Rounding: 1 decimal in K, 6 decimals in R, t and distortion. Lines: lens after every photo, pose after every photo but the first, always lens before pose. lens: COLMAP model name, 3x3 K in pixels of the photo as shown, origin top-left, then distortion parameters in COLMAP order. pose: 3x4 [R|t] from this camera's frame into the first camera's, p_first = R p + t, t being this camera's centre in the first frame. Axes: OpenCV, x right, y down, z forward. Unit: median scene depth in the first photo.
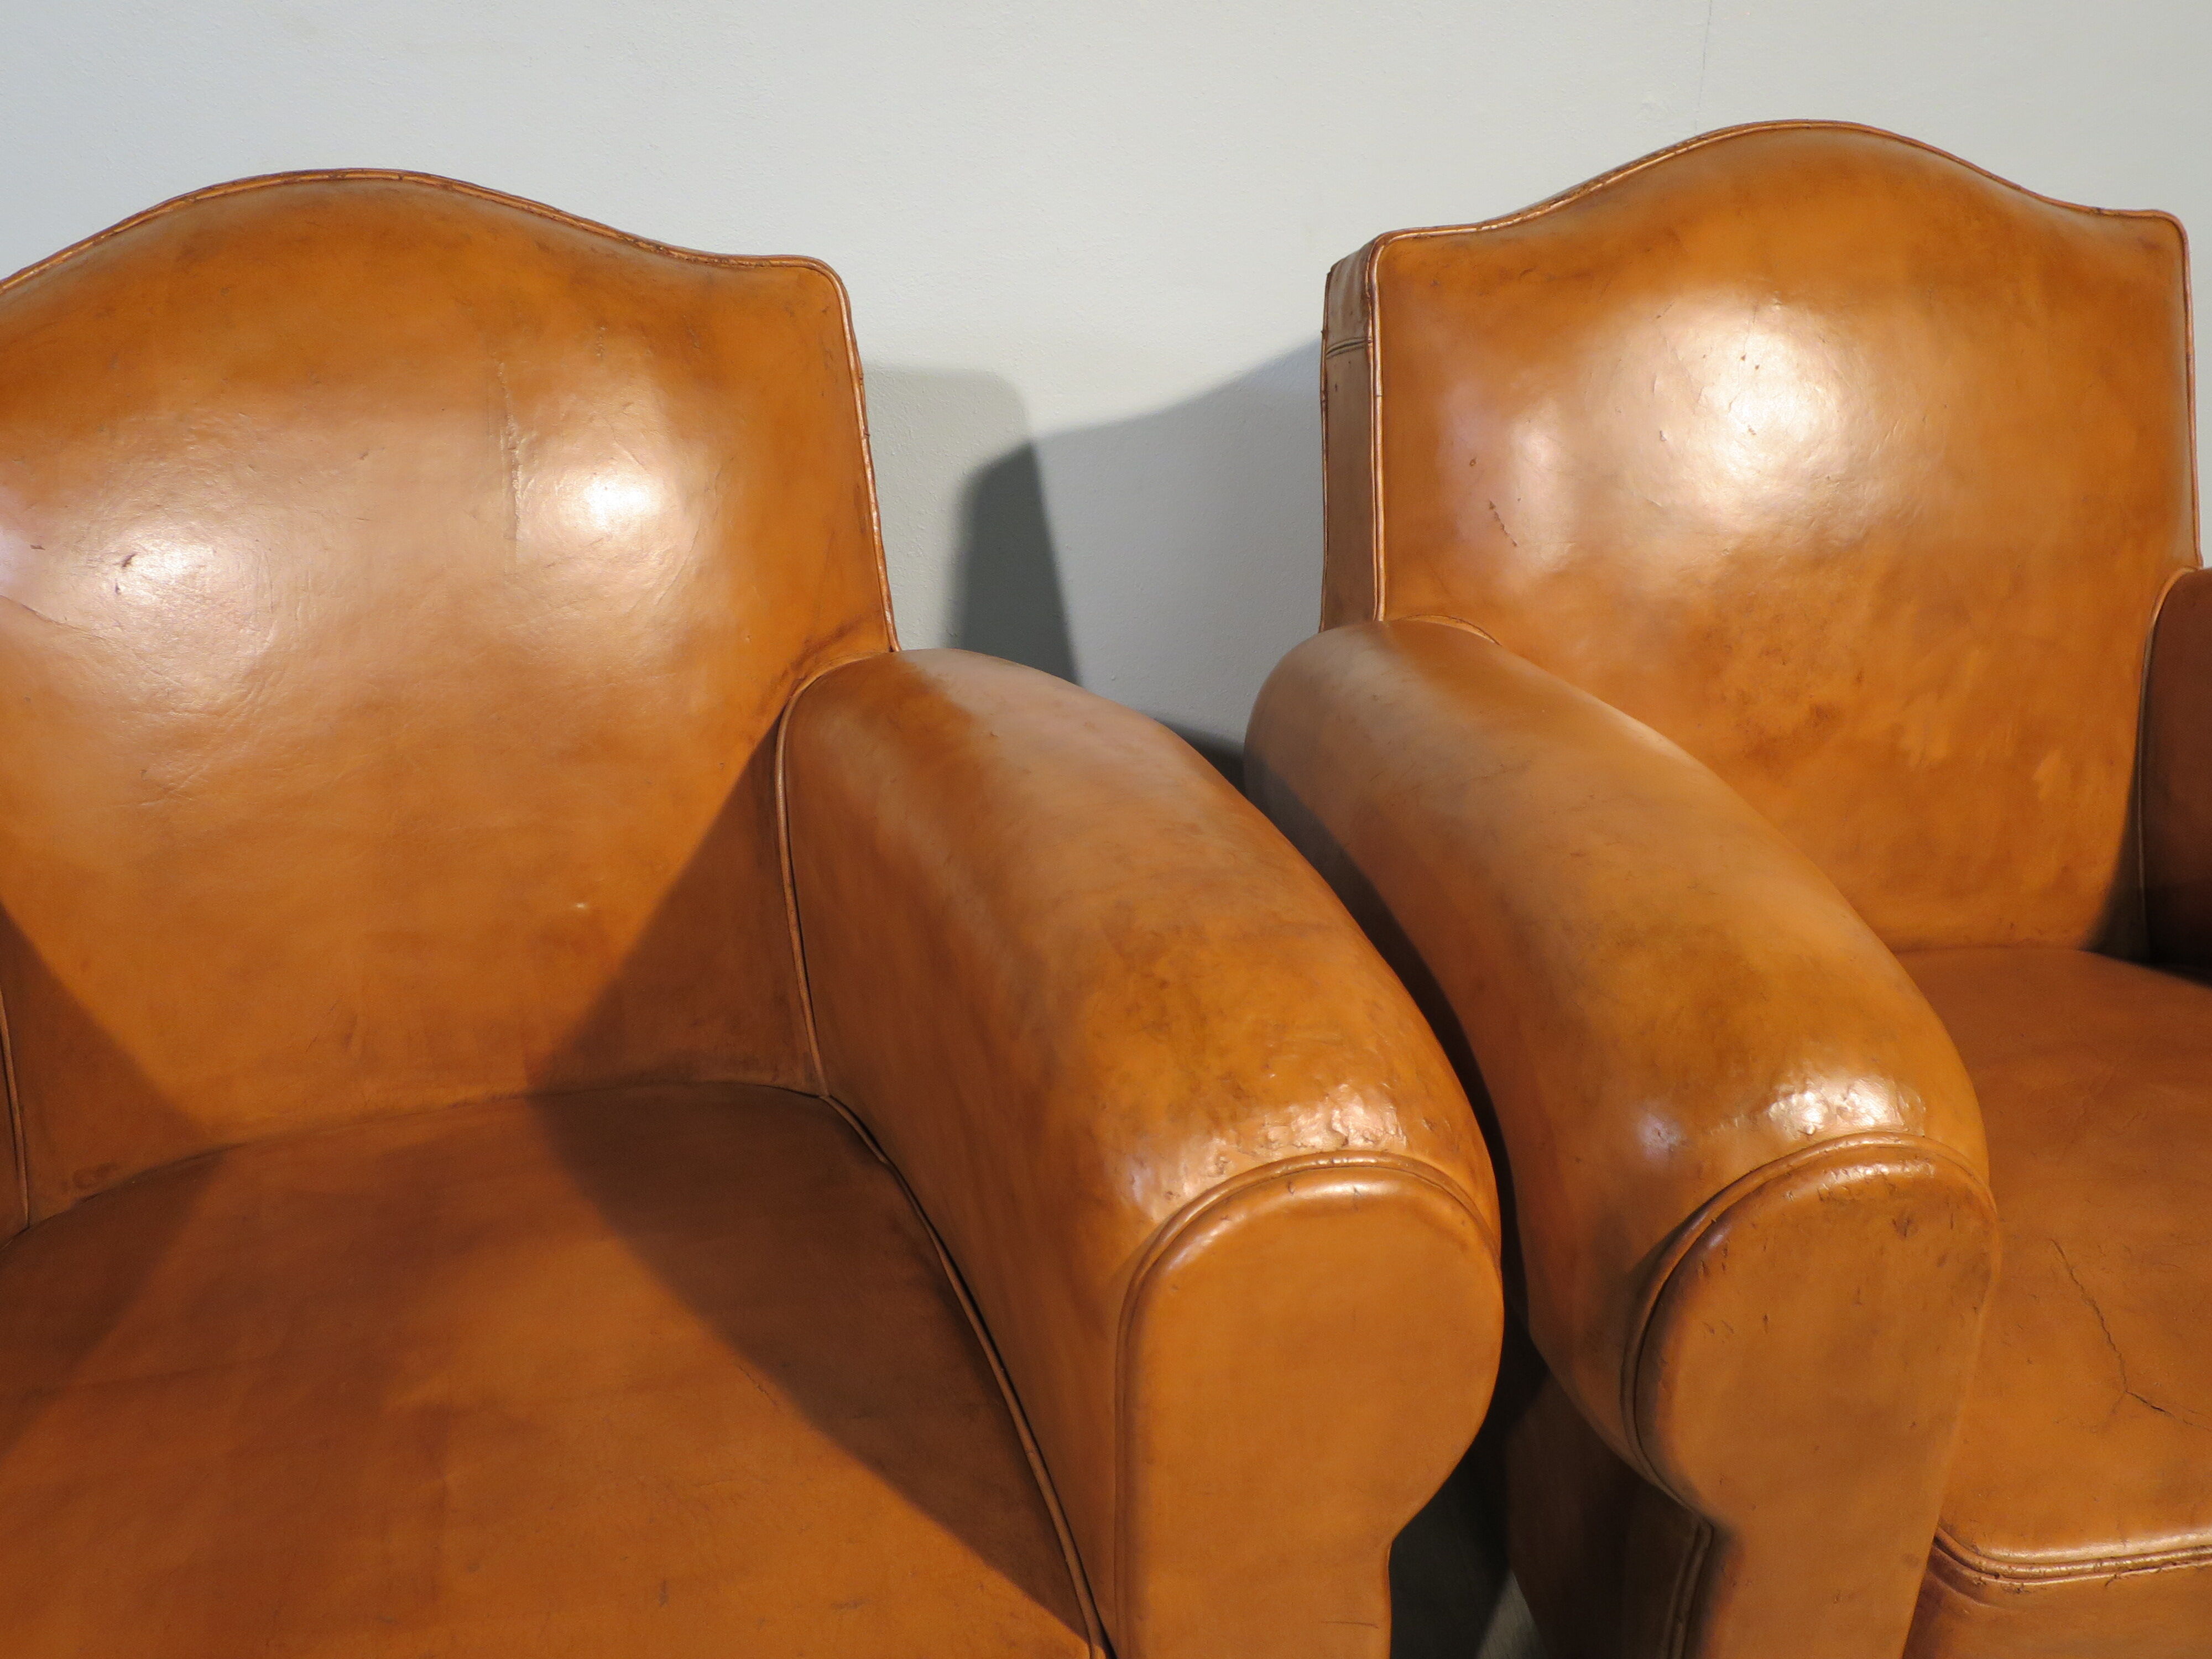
lens RADIAL K [[2051.2, 0, 1111.1], [0, 2051.2, 824.0], [0, 0, 1]] dist [-0.056853, 0.000000]
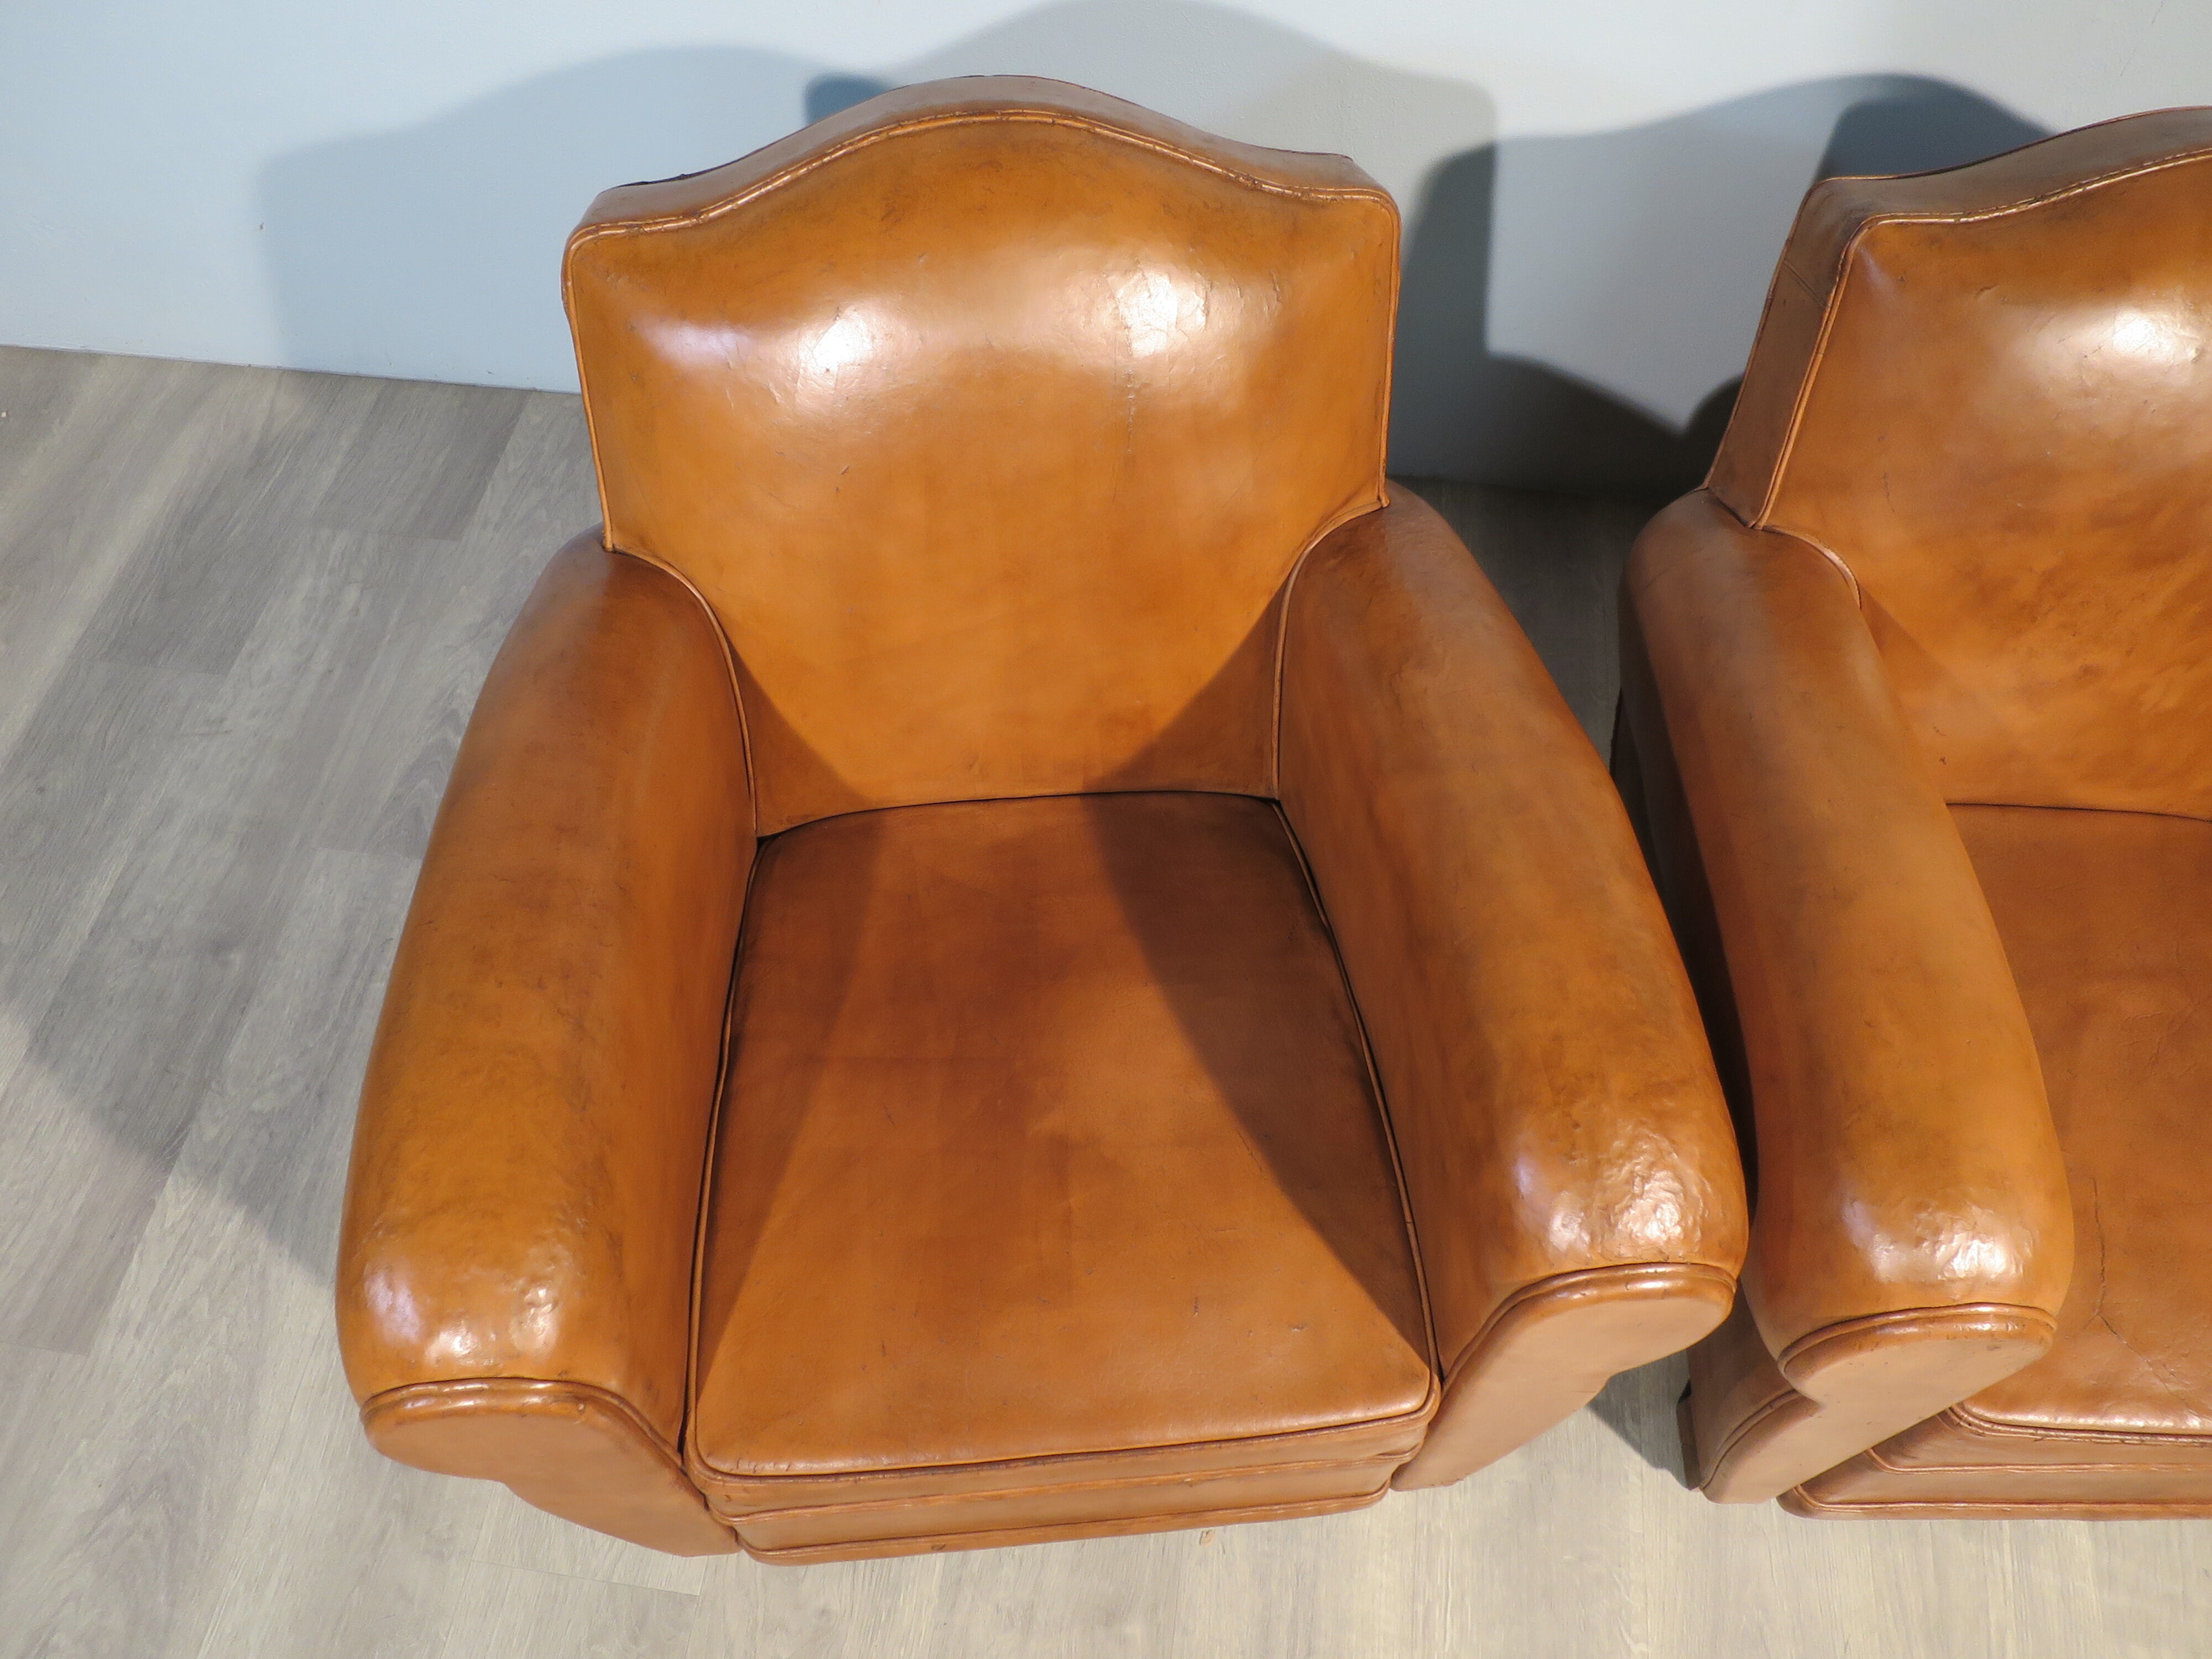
lens RADIAL K [[1588.3, 0, 1111.9], [0, 1588.3, 823.2], [0, 0, 1]] dist [-0.048215, 0.010469]
pose [[0.980158, 0.178425, -0.086337, -0.158122], [-0.110557, 0.853631, 0.509010, -0.423446], [0.164520, -0.489365, 0.856420, 0.013283]]
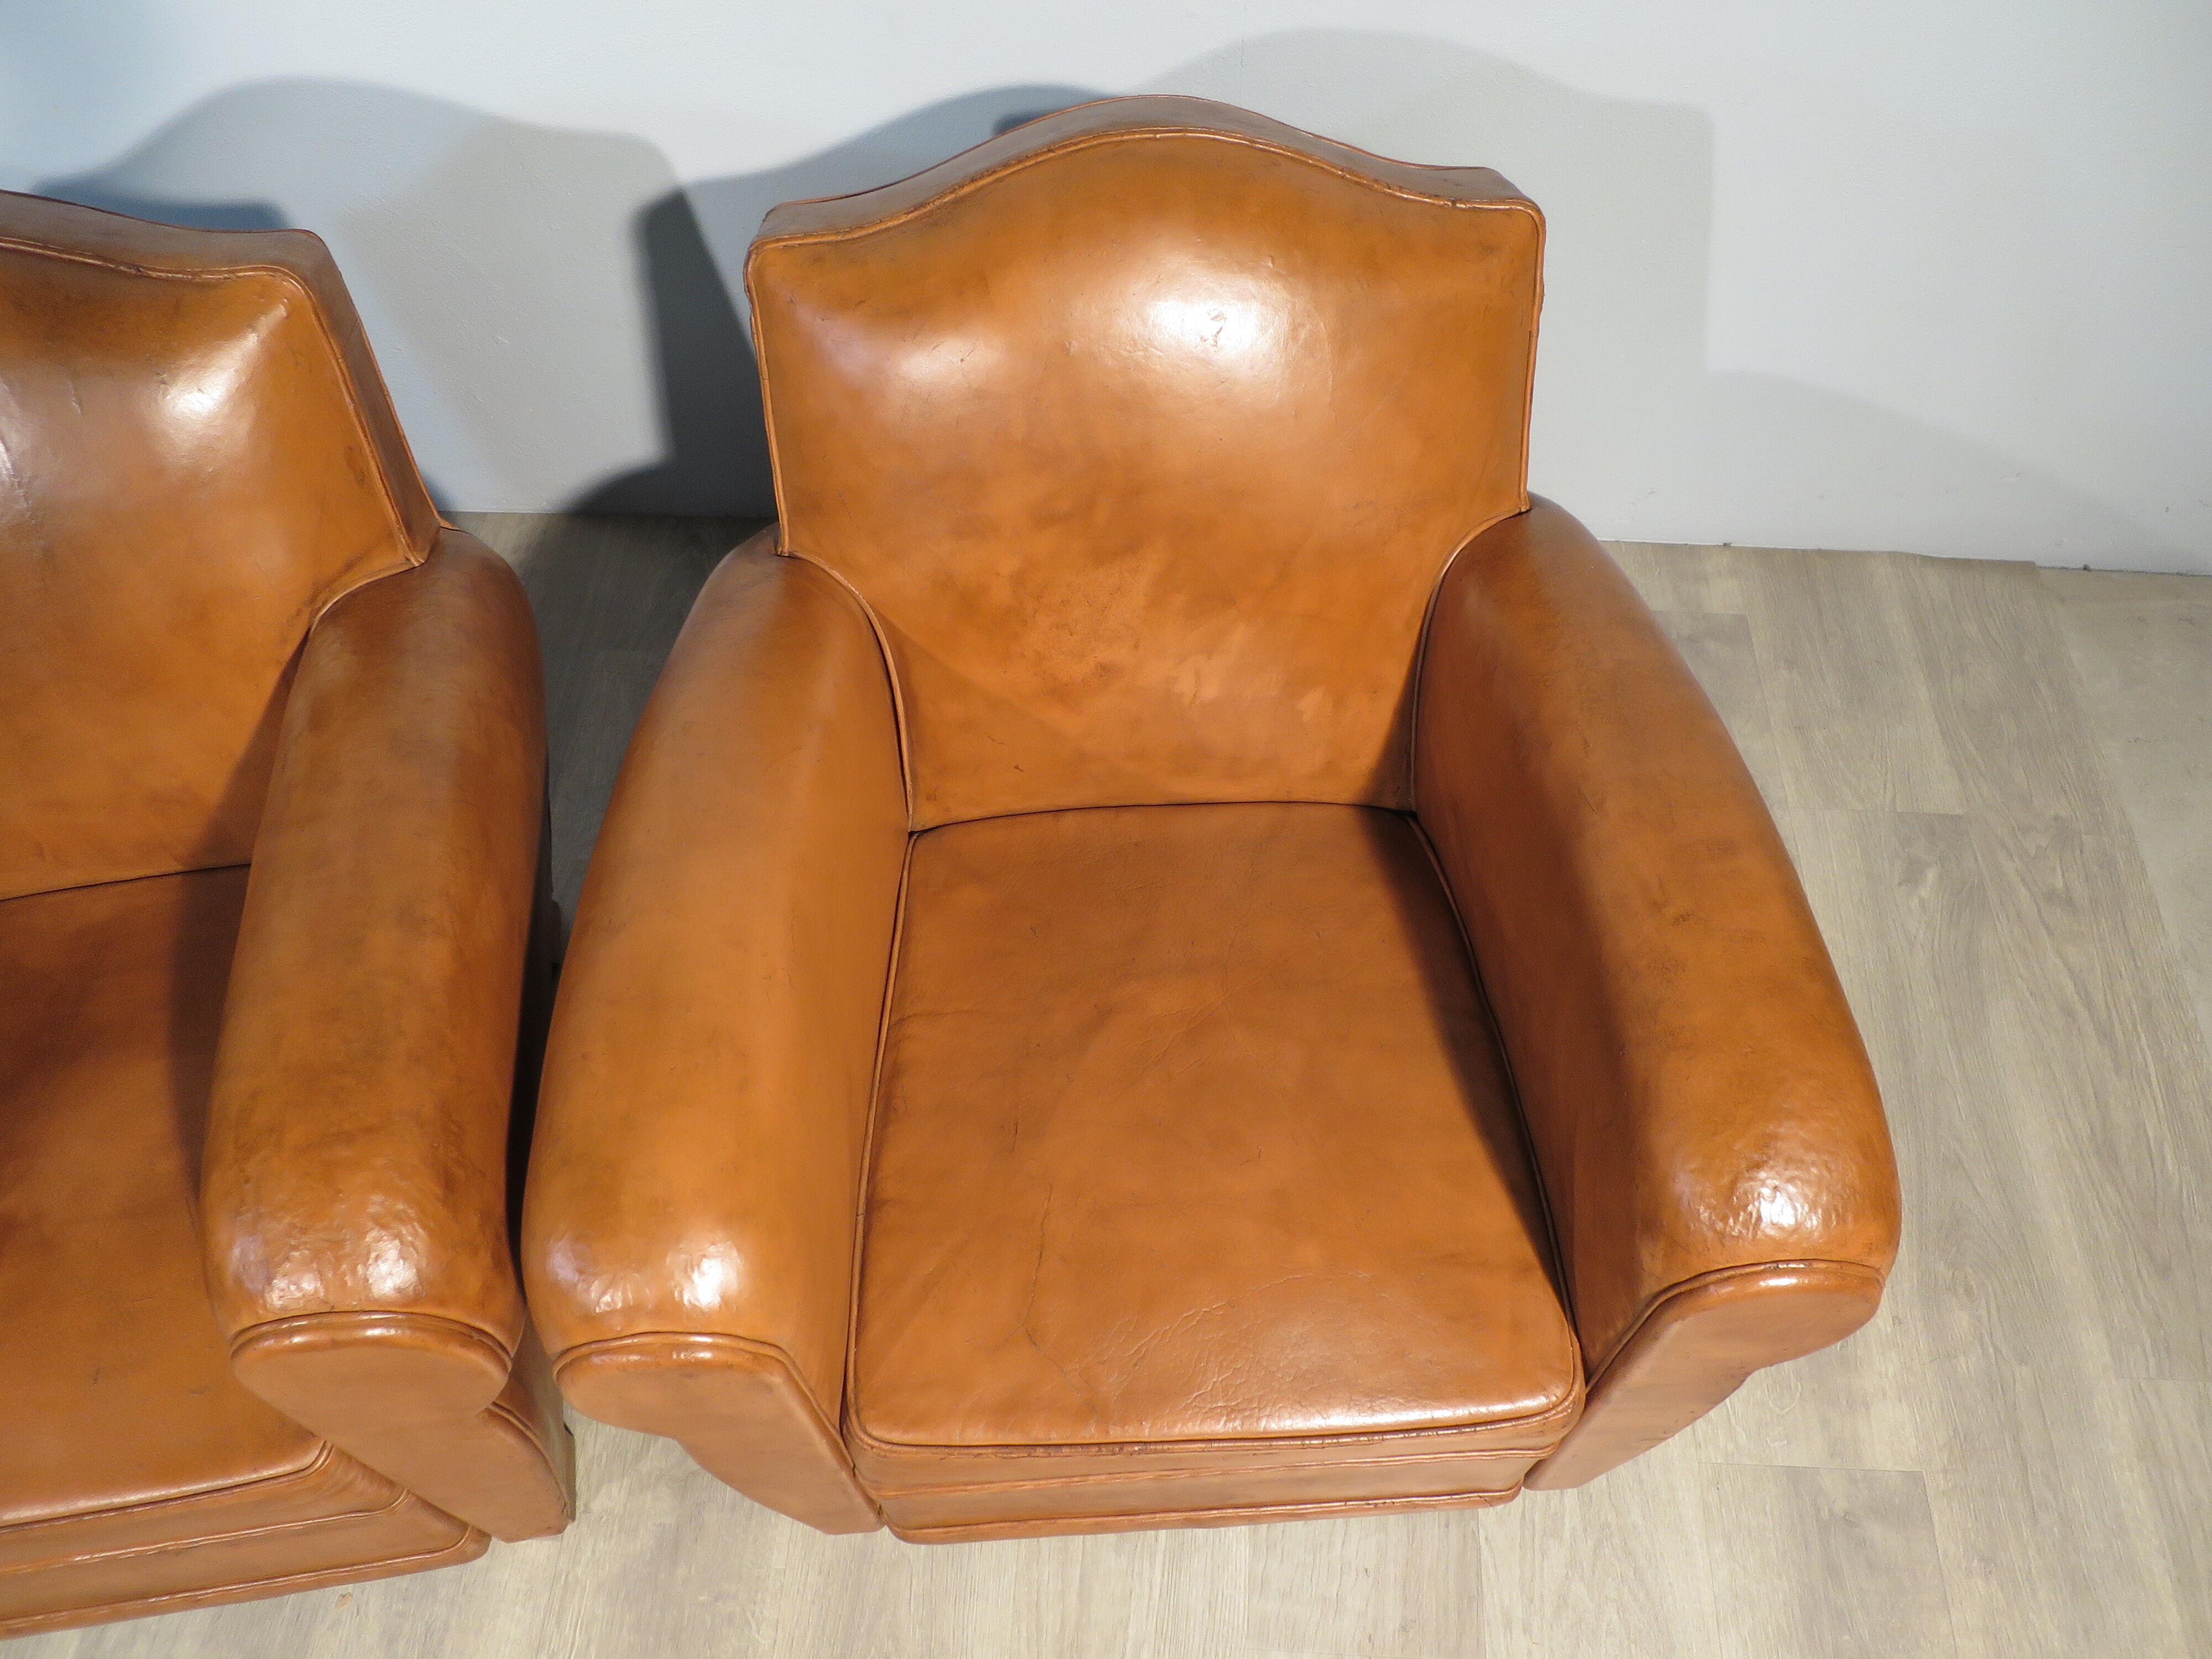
lens RADIAL K [[1588.3, 0, 1107.3], [0, 1588.3, 824.7], [0, 0, 1]] dist [-0.048215, 0.010469]
pose [[0.992087, 0.095993, -0.080927, 0.460571], [-0.044001, 0.869499, 0.491970, -0.477779], [0.117592, -0.484516, 0.866843, 0.101612]]
